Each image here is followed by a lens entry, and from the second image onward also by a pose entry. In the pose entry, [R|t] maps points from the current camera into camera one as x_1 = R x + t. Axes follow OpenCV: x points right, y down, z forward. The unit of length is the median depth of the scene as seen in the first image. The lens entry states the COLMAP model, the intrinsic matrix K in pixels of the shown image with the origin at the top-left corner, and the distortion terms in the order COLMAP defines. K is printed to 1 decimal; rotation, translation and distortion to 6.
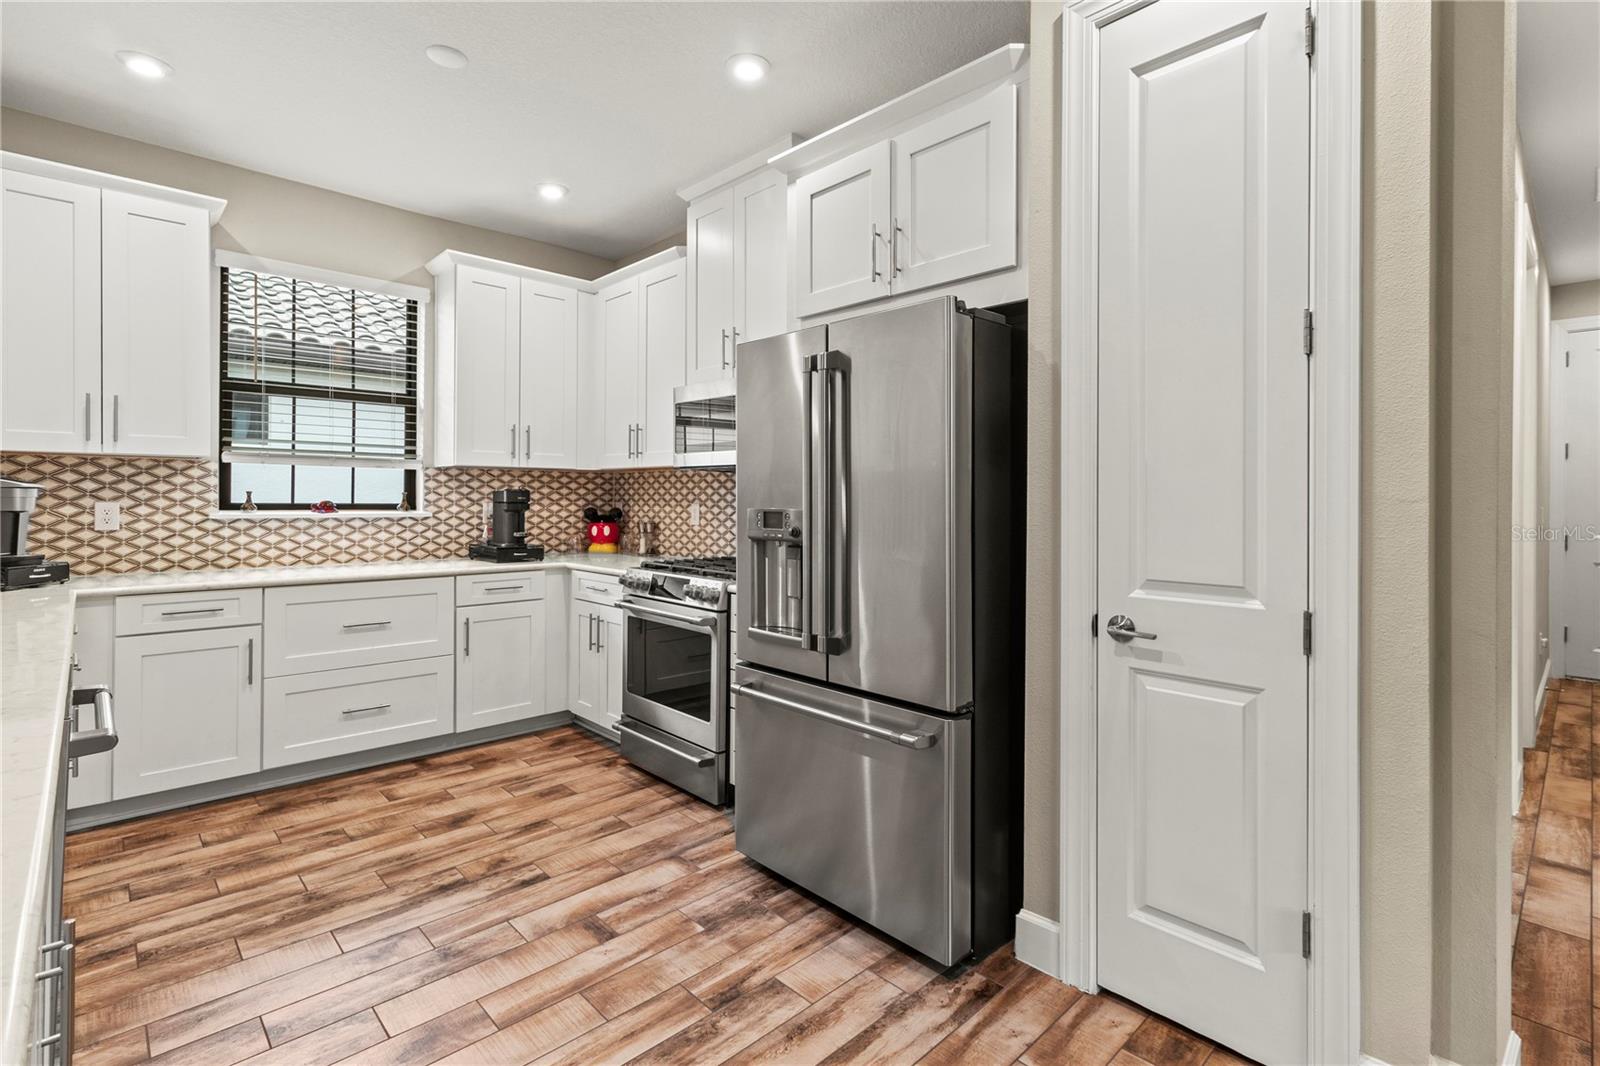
lens RADIAL K [[760.1, 0, 810.3], [0, 760.1, 510.0], [0, 0, 1]] dist [-0.000367, -0.000007]
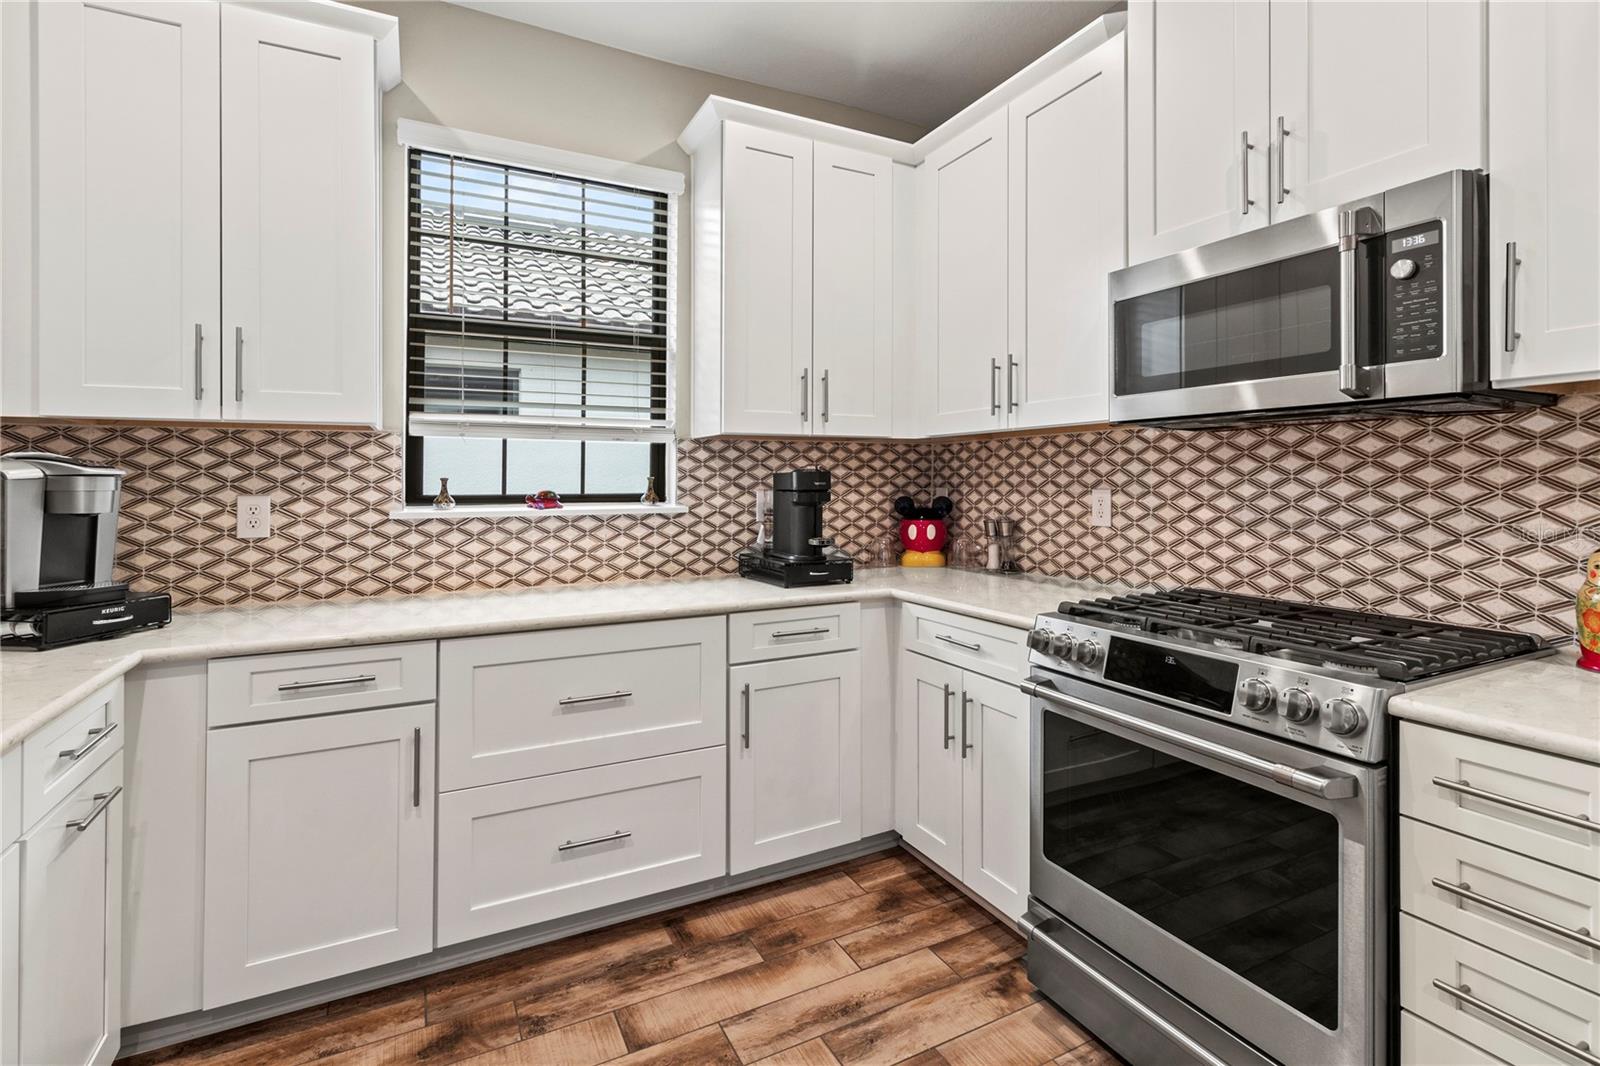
lens RADIAL K [[755.4, 0, 802.3], [0, 755.4, 476.0], [0, 0, 1]] dist [0.001060, 0.000589]
pose [[0.958527, -0.013986, -0.284657, -0.232331], [0.007391, 0.999679, -0.024228, -0.007228], [0.284905, 0.021119, 0.958323, 0.428984]]
